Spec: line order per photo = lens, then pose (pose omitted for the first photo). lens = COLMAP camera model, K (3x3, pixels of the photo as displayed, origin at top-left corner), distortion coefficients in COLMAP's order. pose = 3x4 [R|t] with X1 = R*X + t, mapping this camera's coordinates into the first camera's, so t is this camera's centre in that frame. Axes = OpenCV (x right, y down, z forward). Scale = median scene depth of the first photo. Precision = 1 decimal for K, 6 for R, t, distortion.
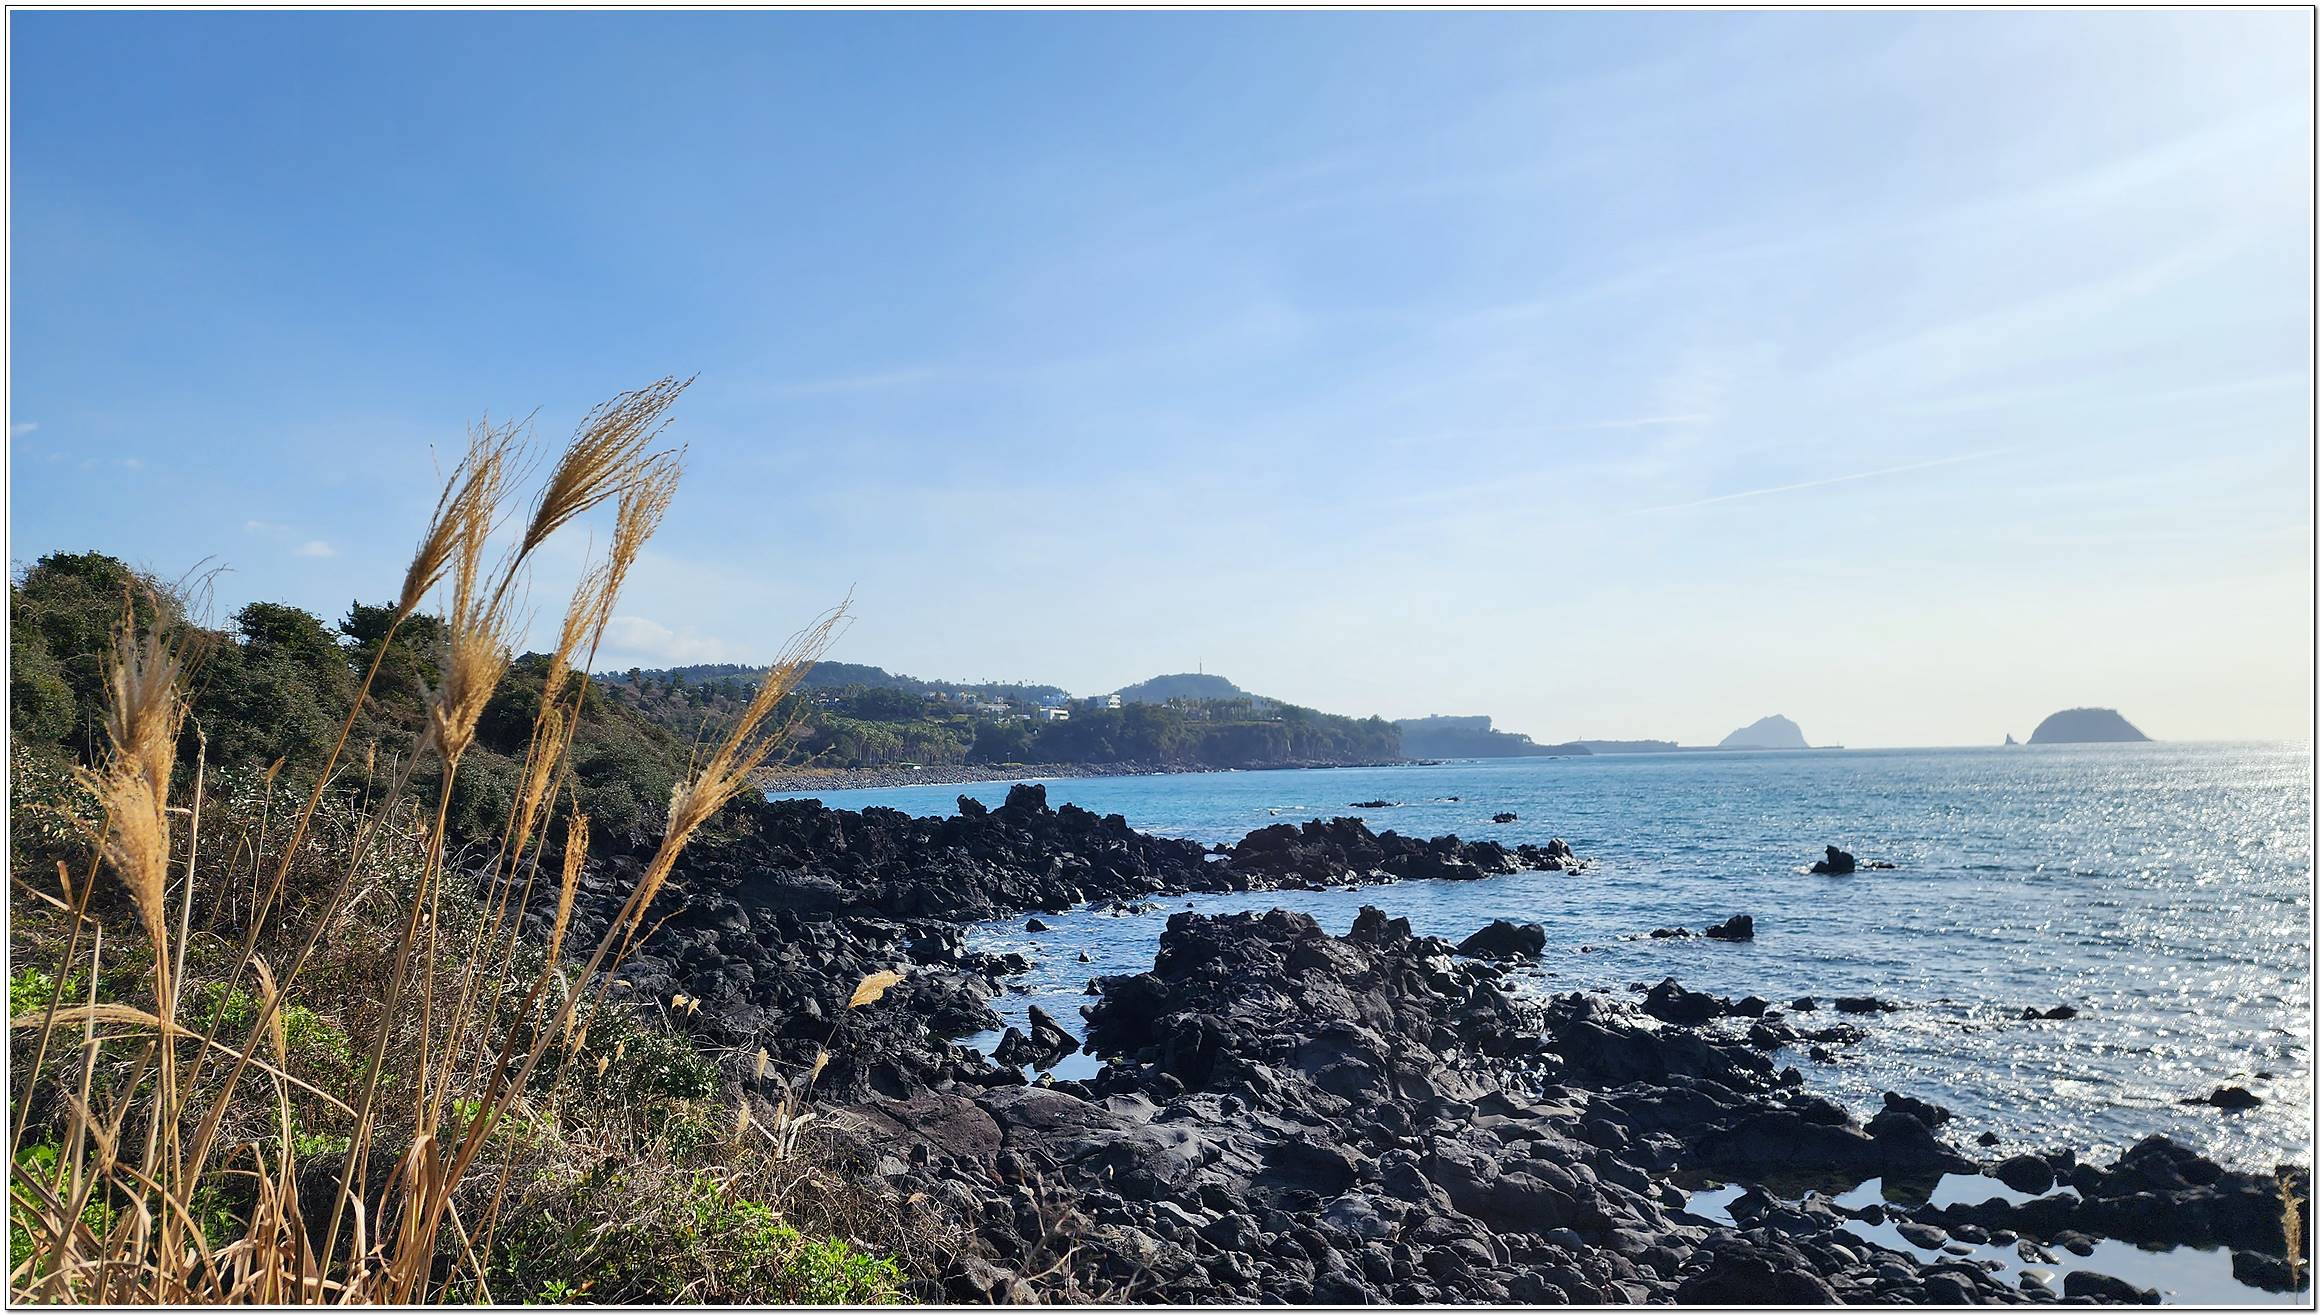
lens RADIAL K [[1527.5, 0, 1166.5], [0, 1527.5, 639.5], [0, 0, 1]] dist [0.082128, -0.018239]
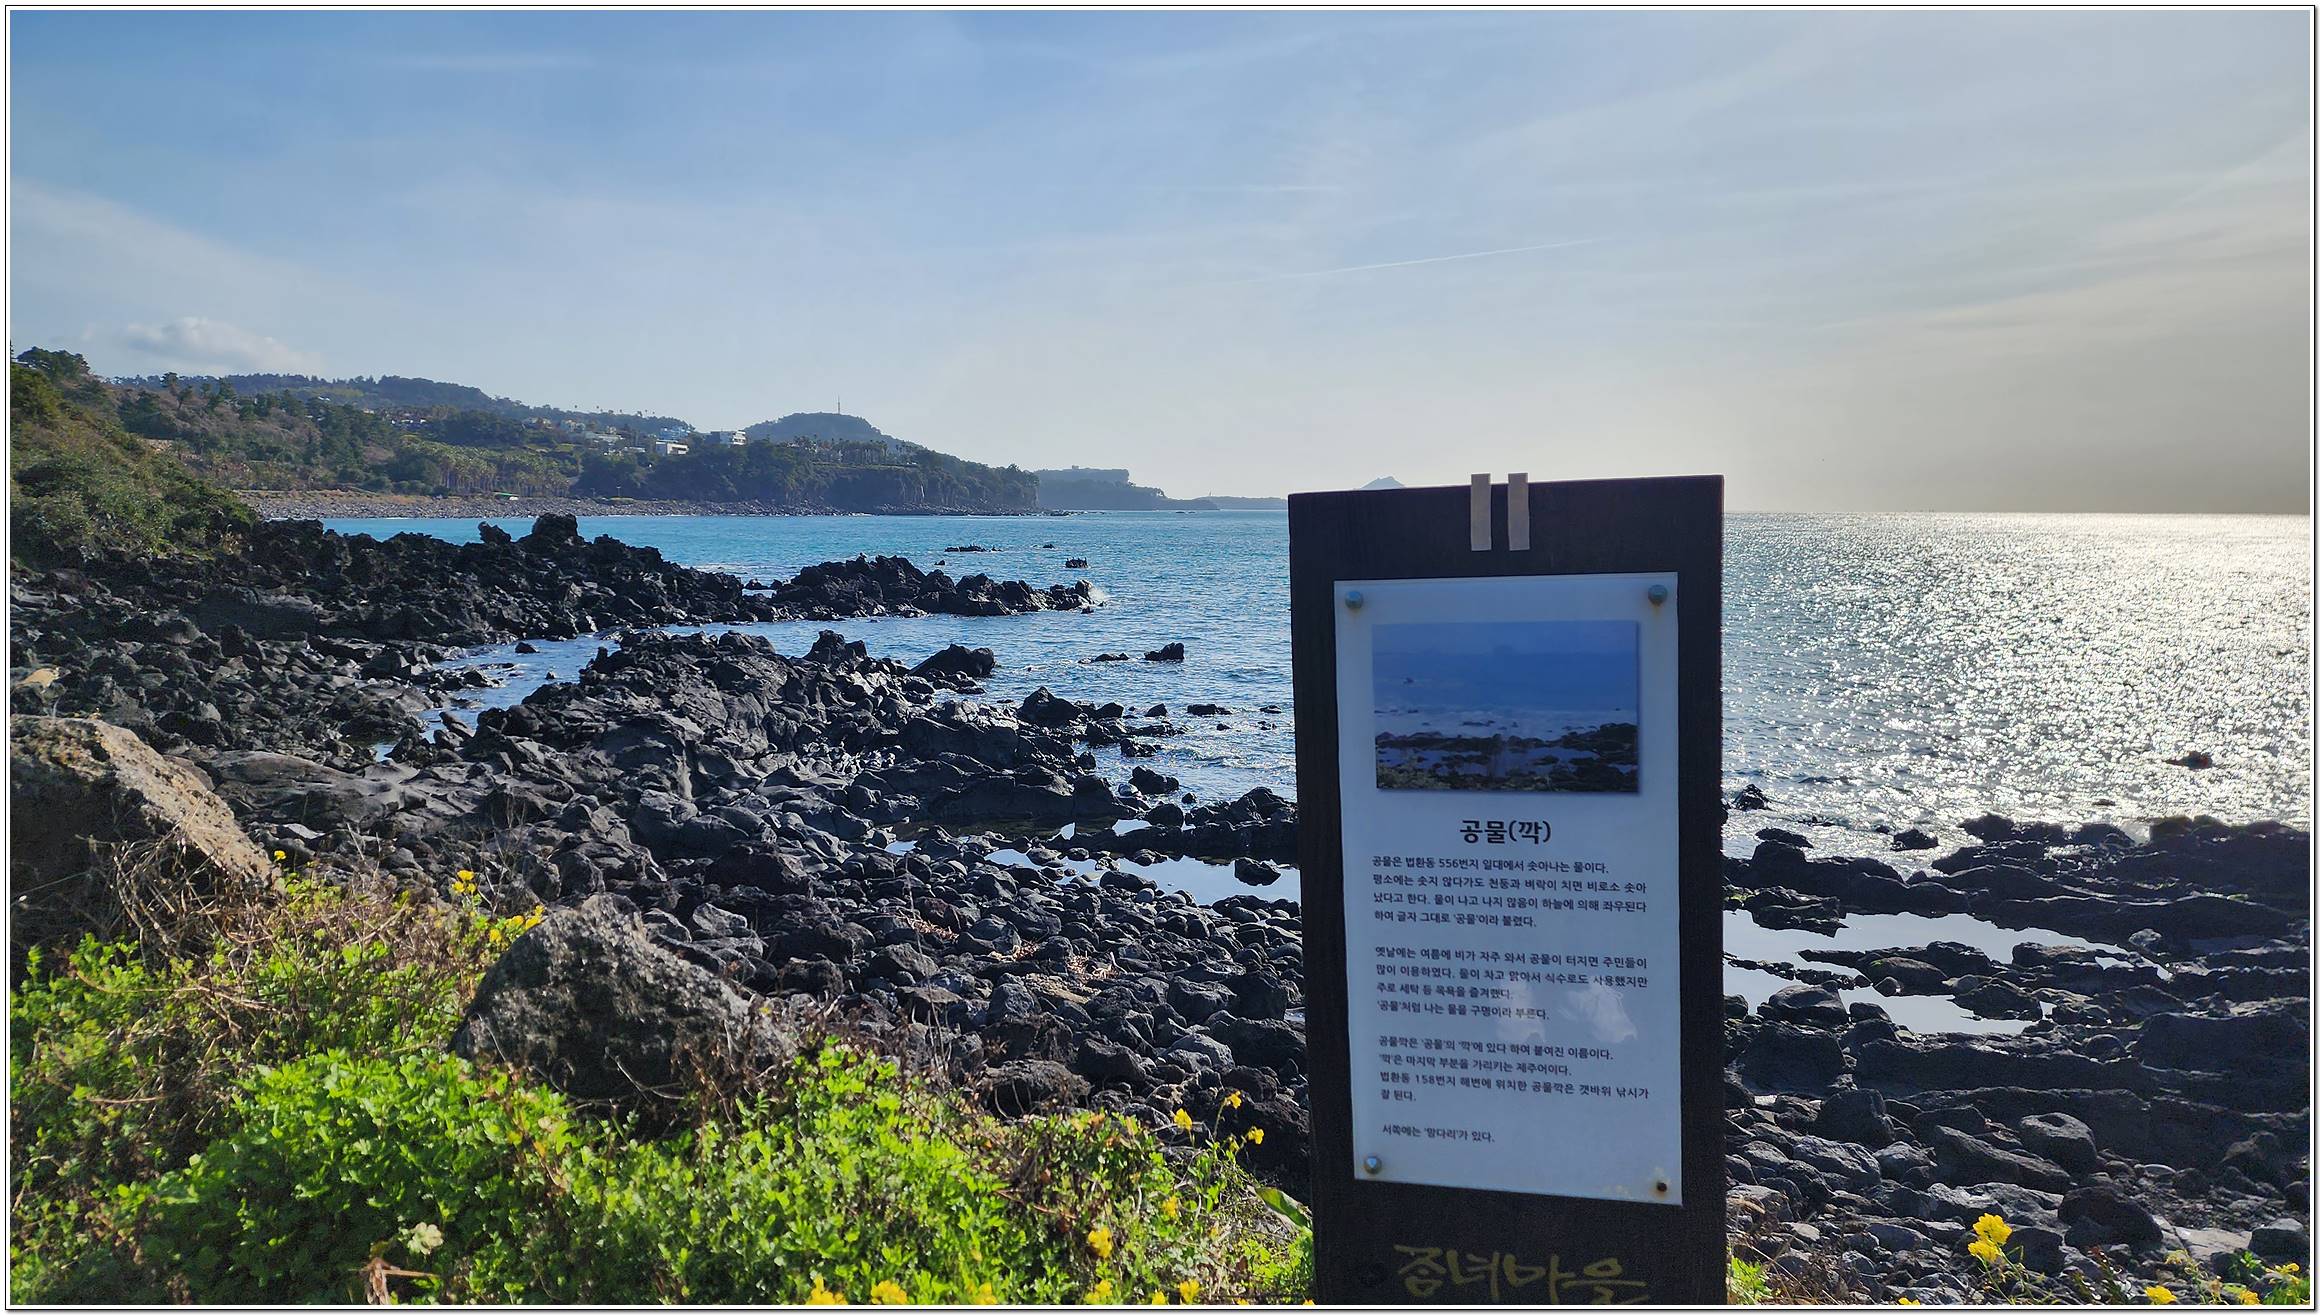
lens RADIAL K [[1527.5, 0, 1138.7], [0, 1527.5, 638.6], [0, 0, 1]] dist [0.082128, -0.018239]
pose [[0.977712, 0.014472, 0.209450, 0.088852], [-0.048449, 0.986247, 0.158015, -0.002339], [-0.204283, -0.164641, 0.964967, -0.070681]]
